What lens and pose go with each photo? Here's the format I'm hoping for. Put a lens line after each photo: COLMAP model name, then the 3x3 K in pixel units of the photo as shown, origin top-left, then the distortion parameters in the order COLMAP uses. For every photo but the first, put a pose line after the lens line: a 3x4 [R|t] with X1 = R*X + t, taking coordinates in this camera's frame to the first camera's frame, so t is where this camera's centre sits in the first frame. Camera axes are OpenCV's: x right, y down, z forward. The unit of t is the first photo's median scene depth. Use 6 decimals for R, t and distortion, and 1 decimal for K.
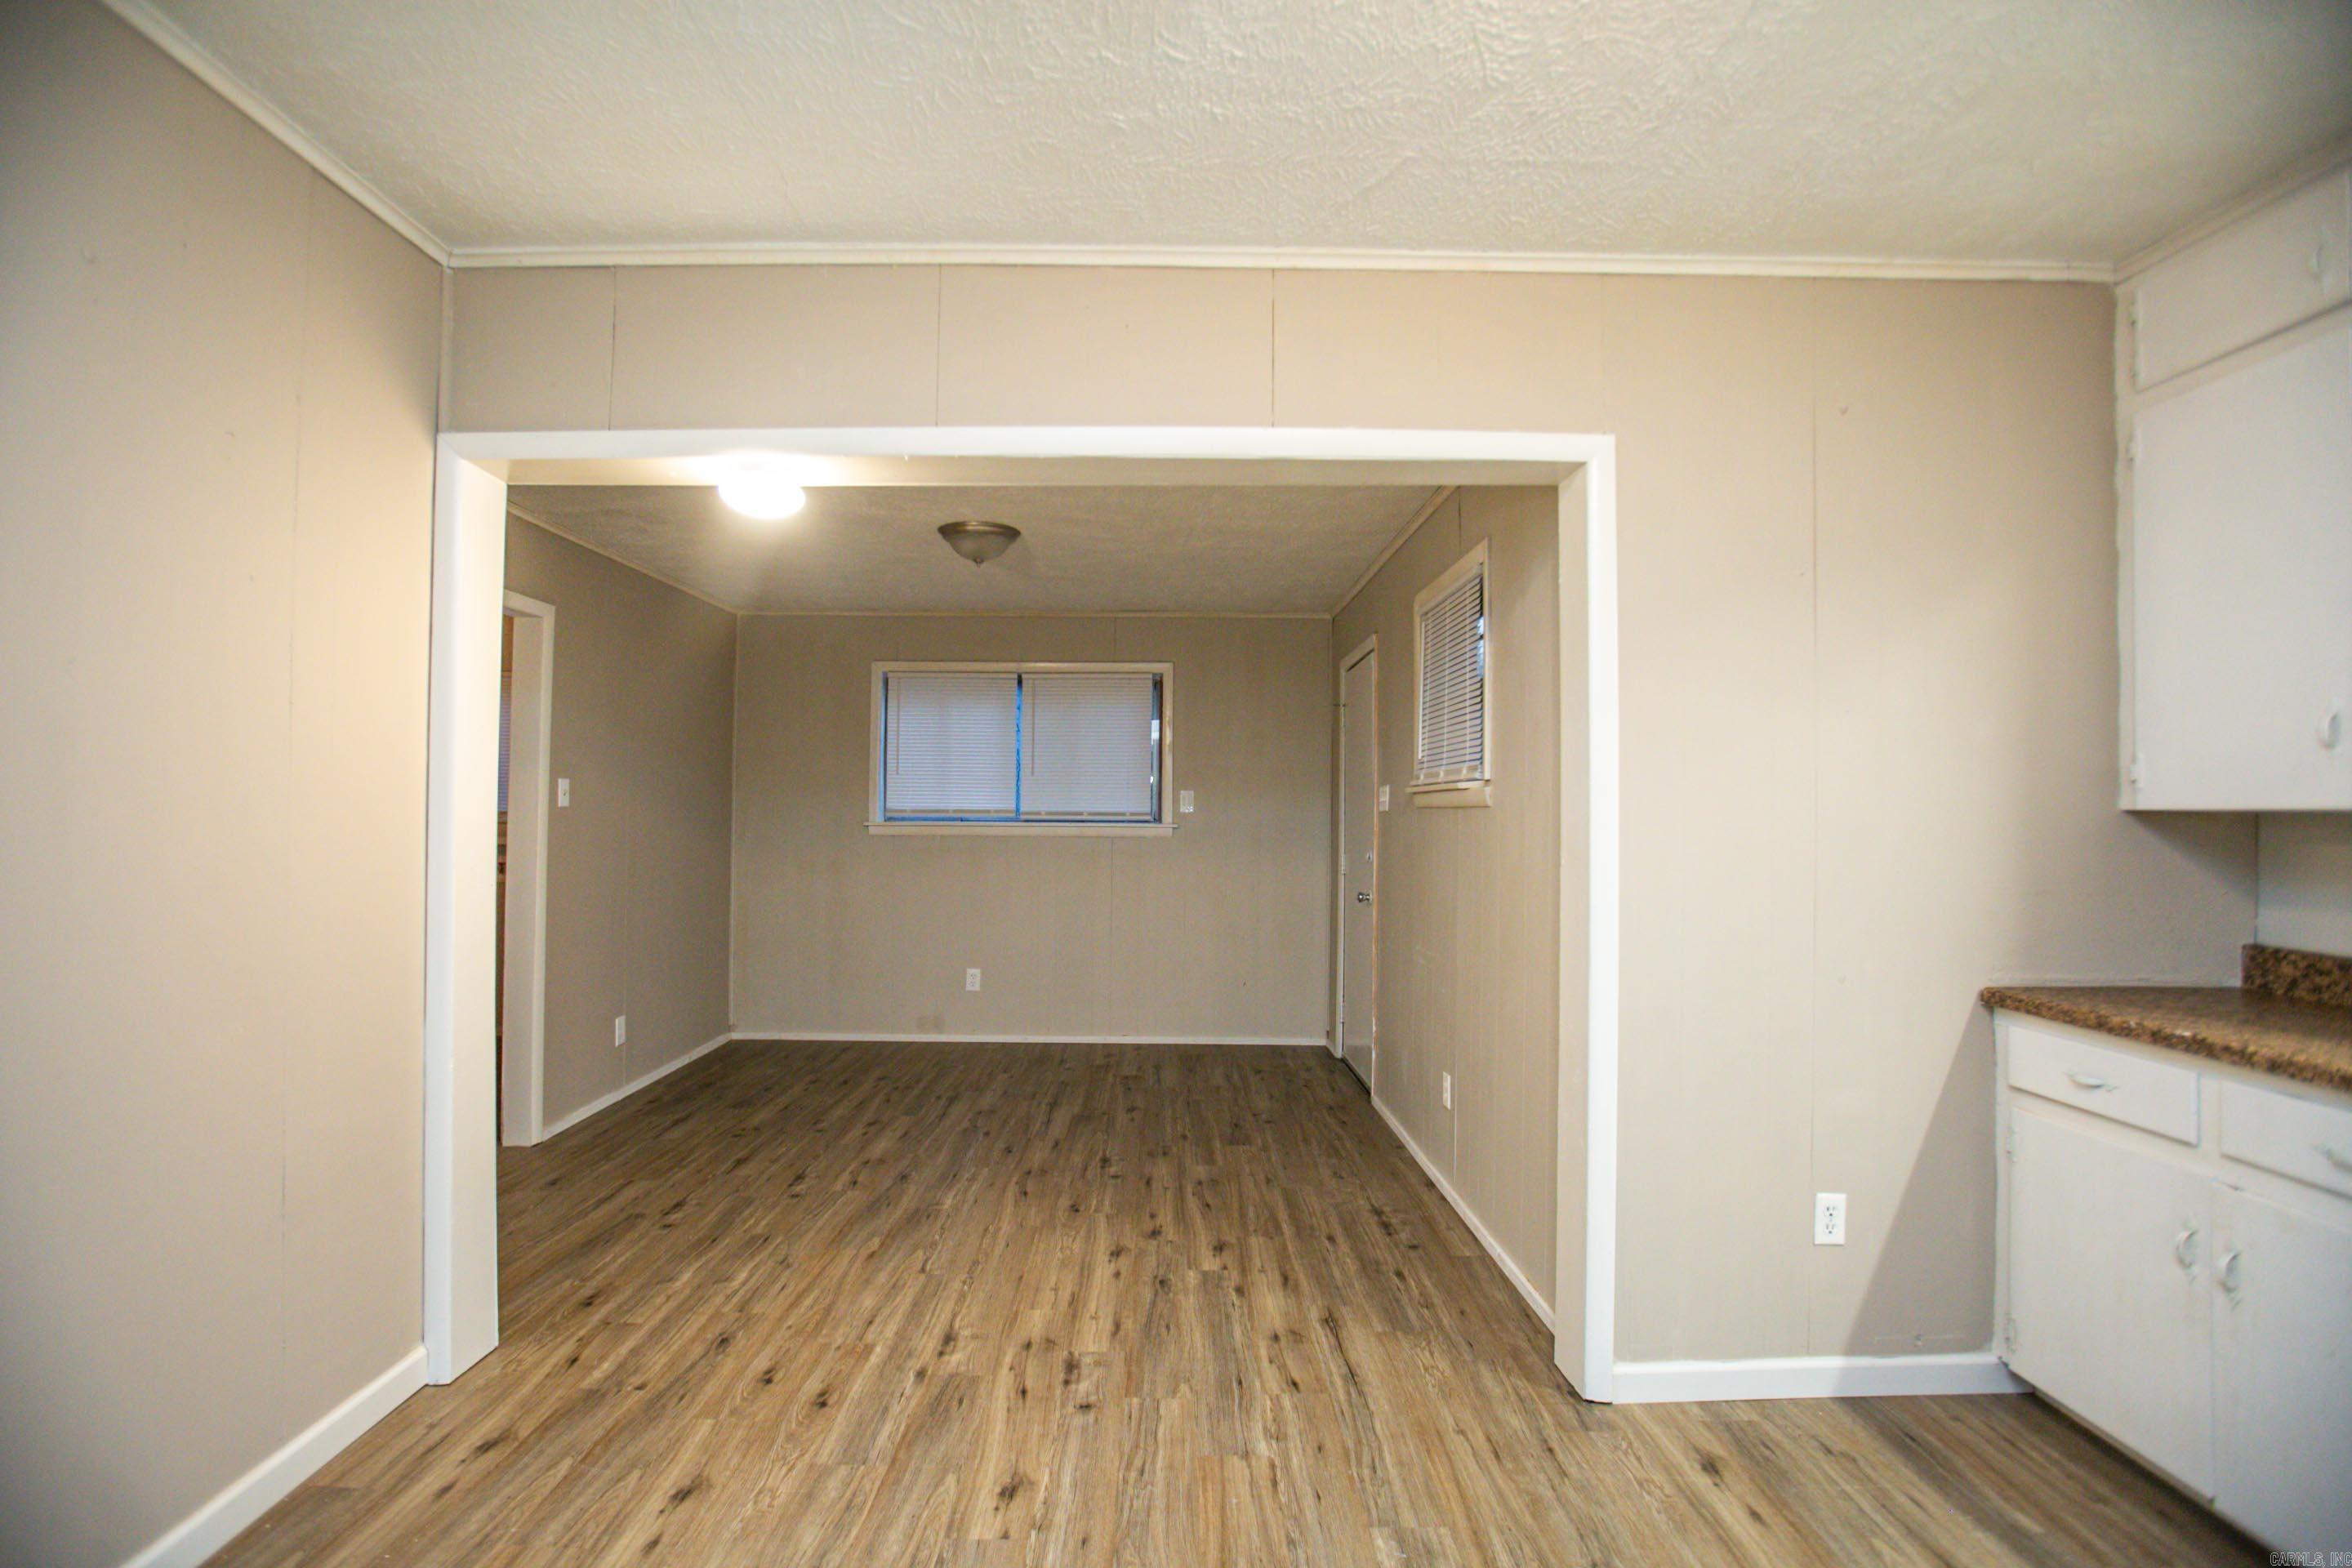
lens RADIAL K [[1101.3, 0, 1165.0], [0, 1101.3, 795.5], [0, 0, 1]] dist [-0.060651, 0.032454]
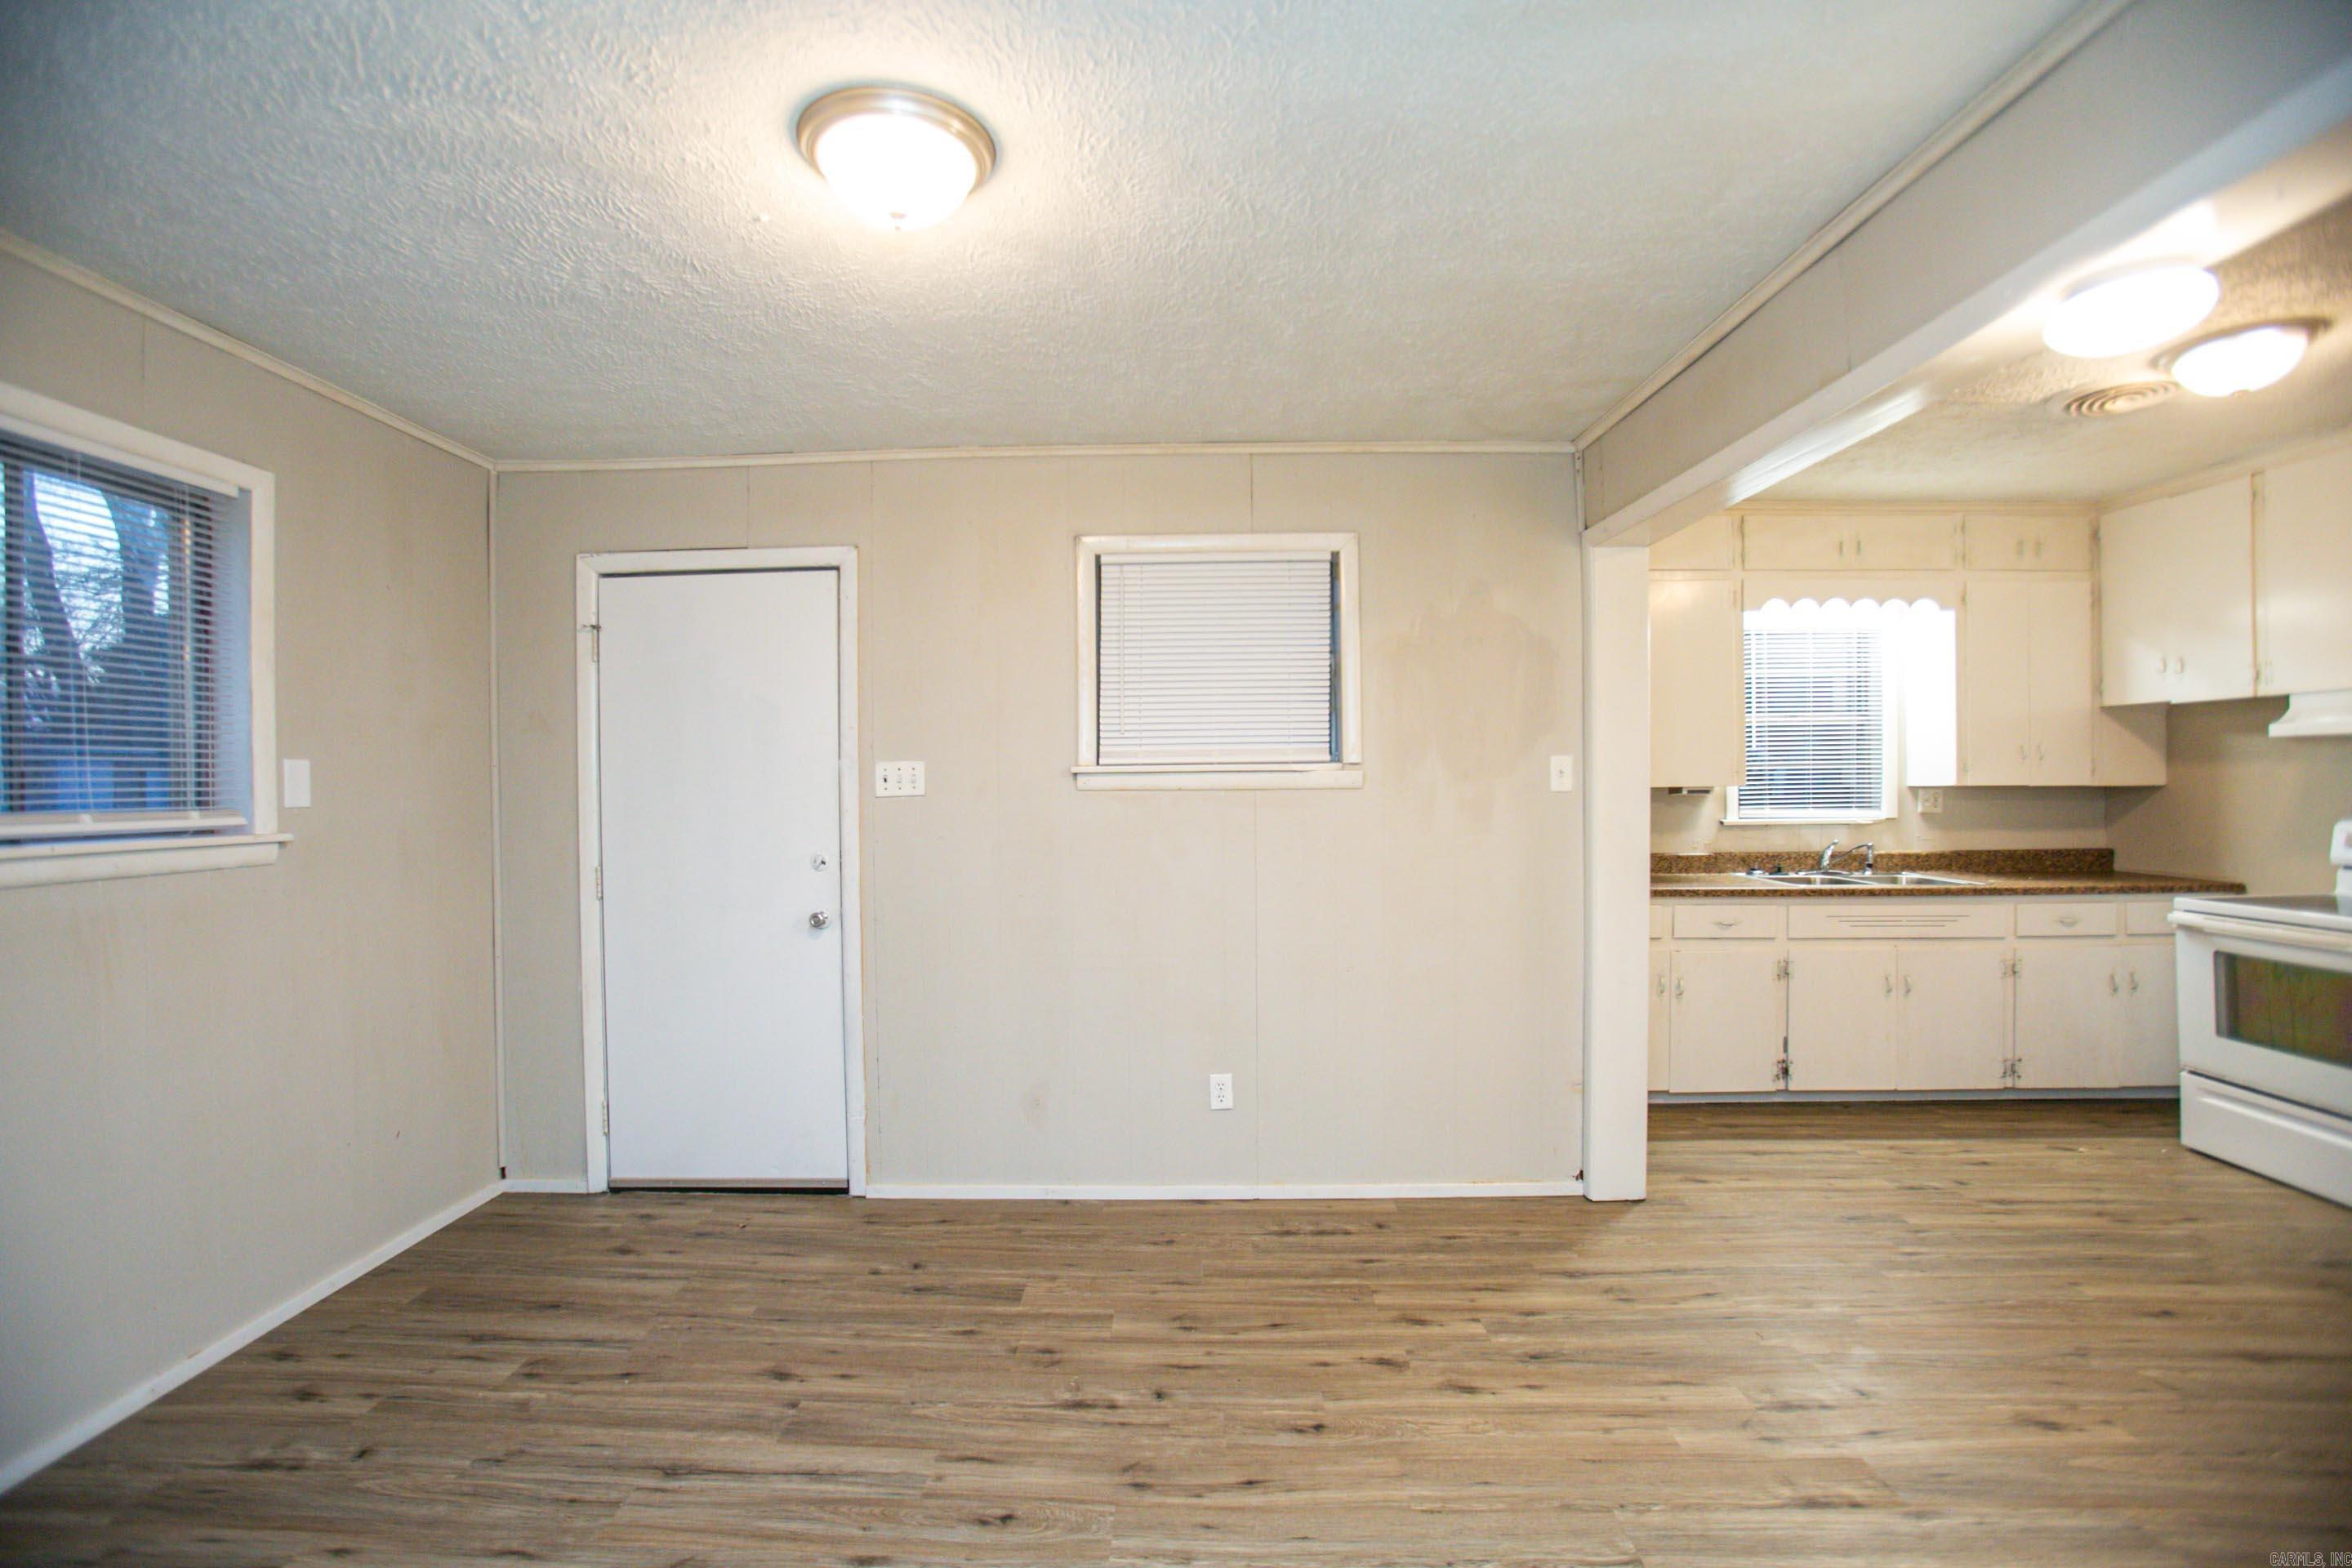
lens RADIAL K [[1101.3, 0, 1165.0], [0, 1101.3, 795.5], [0, 0, 1]] dist [-0.060651, 0.032454]
pose [[0.013309, -0.013890, 0.999815, -1.054540], [-0.012891, 0.999818, 0.014061, 0.010891], [-0.999828, -0.013076, 0.013128, 1.628021]]
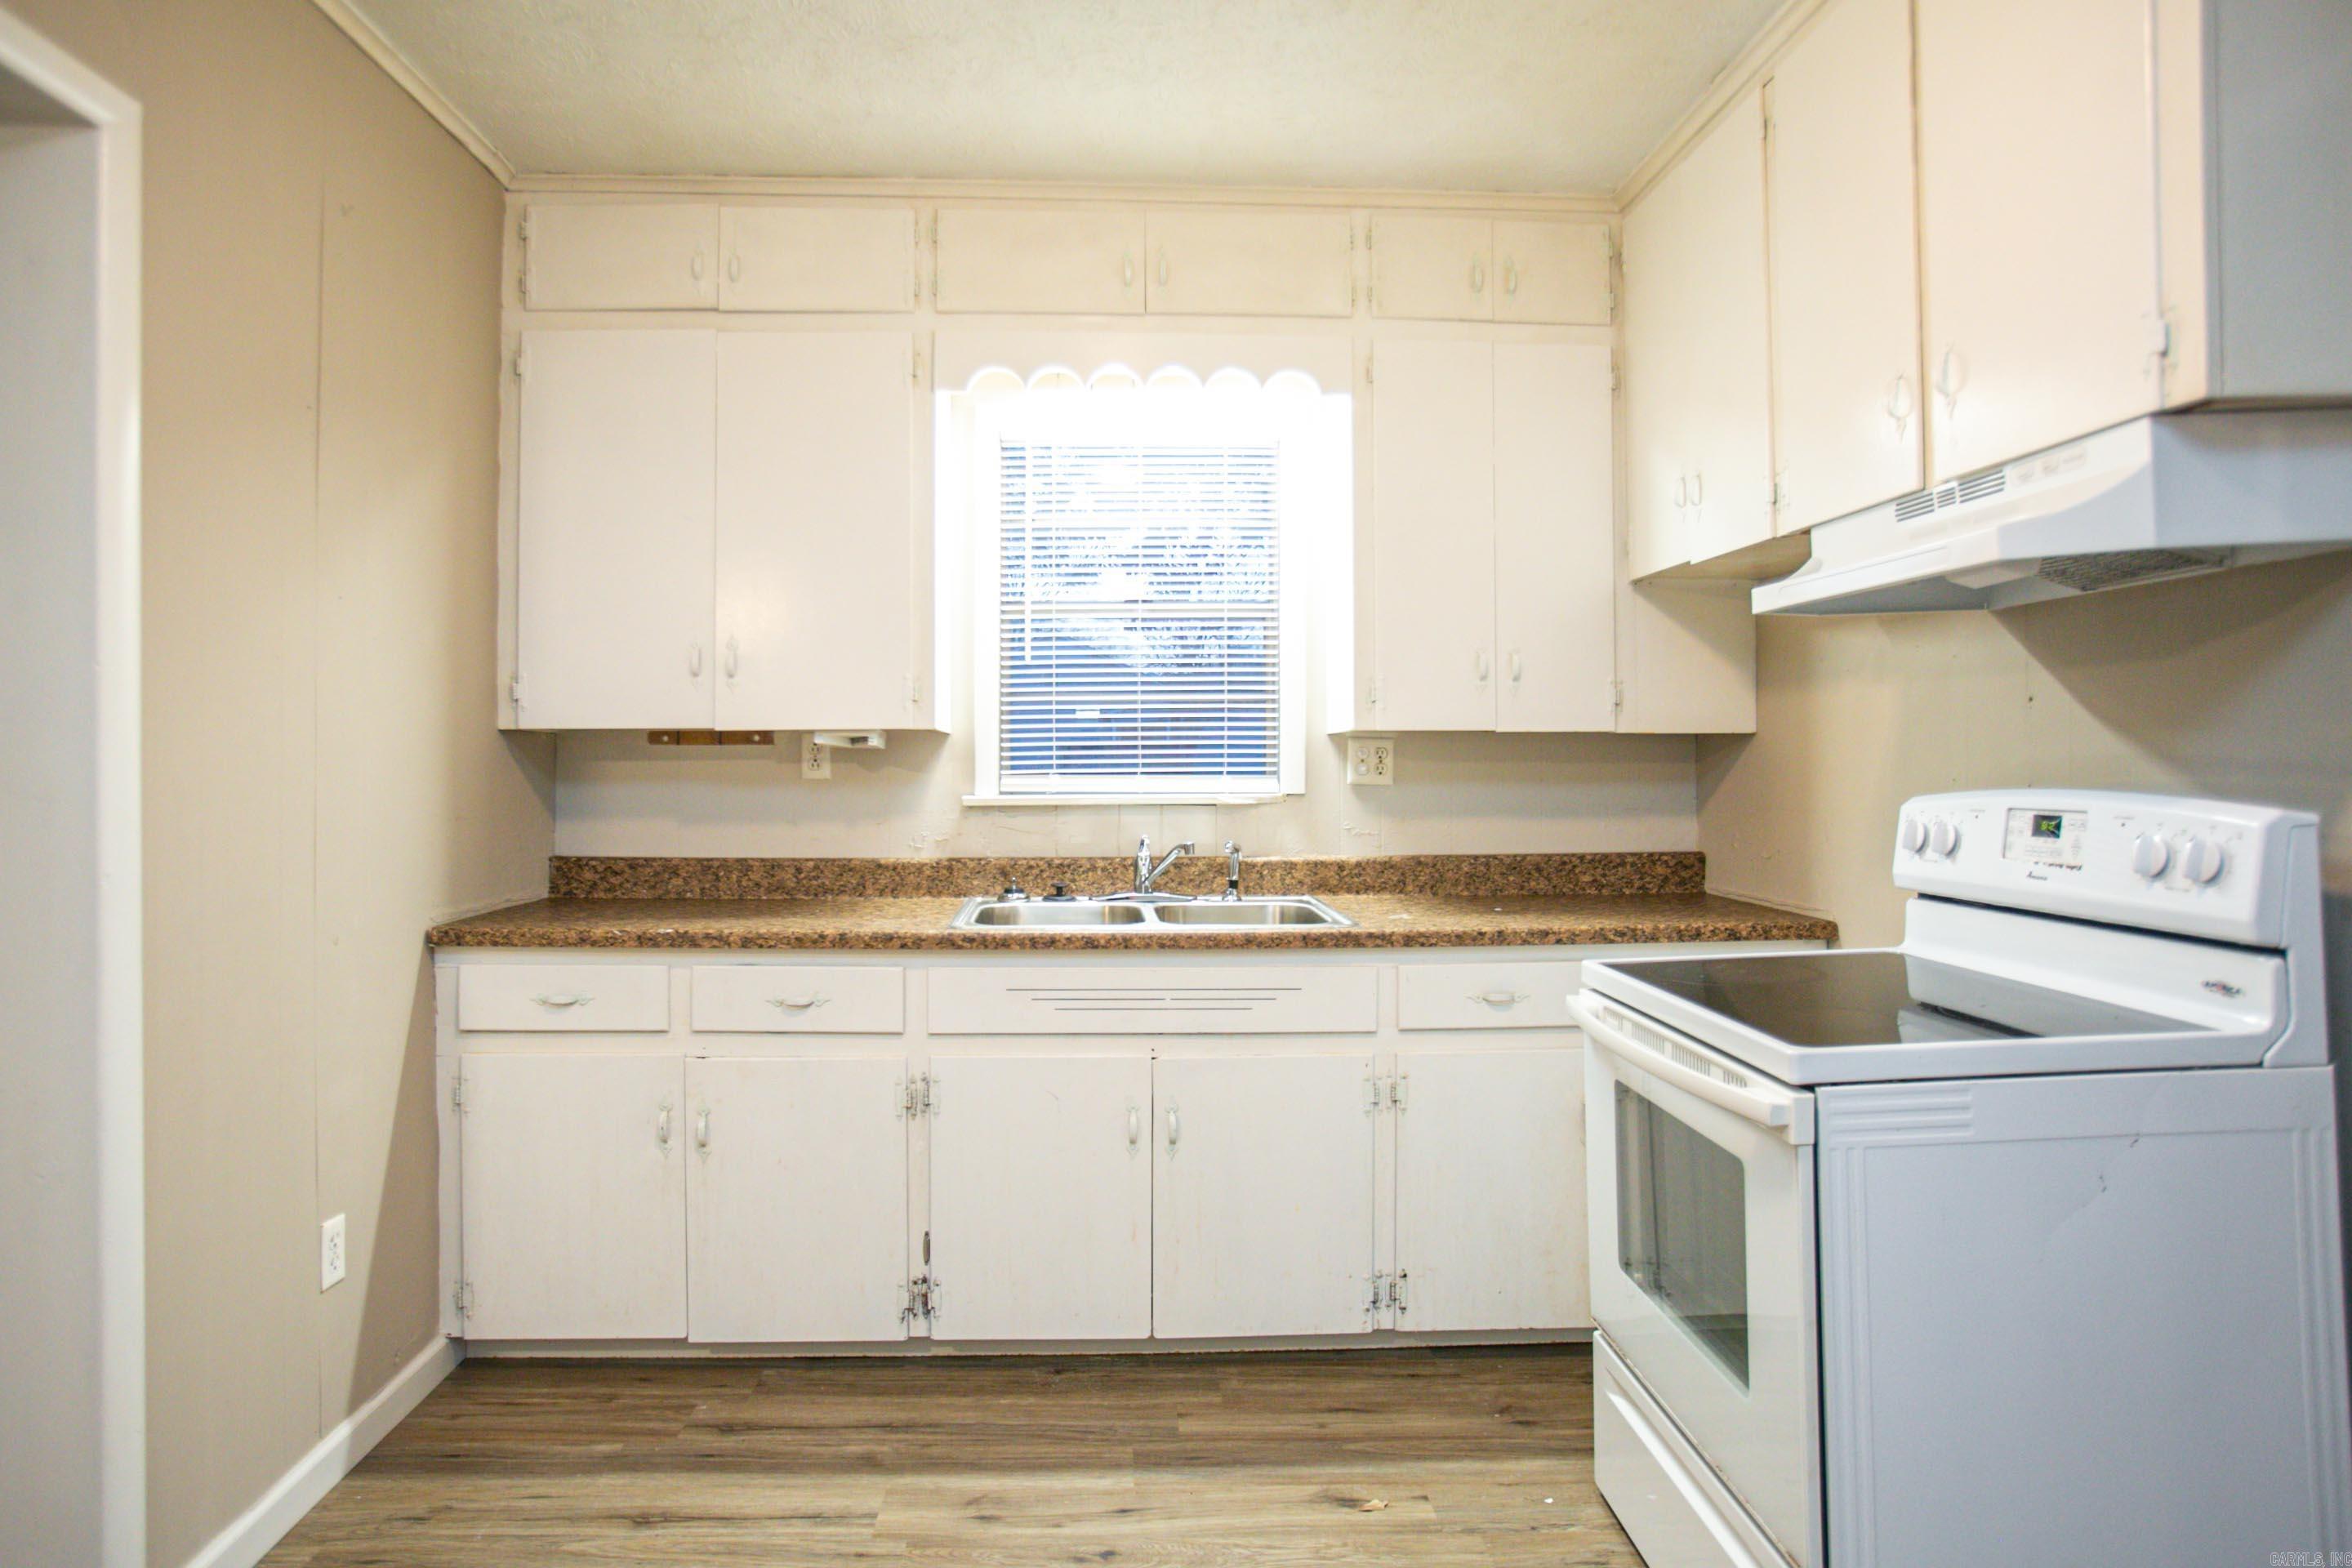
lens RADIAL K [[1382.4, 0, 1141.0], [0, 1382.4, 760.4], [0, 0, 1]] dist [-0.034927, 0.002960]
pose [[-0.034345, -0.004156, 0.999401, -0.375512], [-0.016700, 0.999854, 0.003584, 0.028142], [-0.999271, -0.016567, -0.034409, 0.458841]]
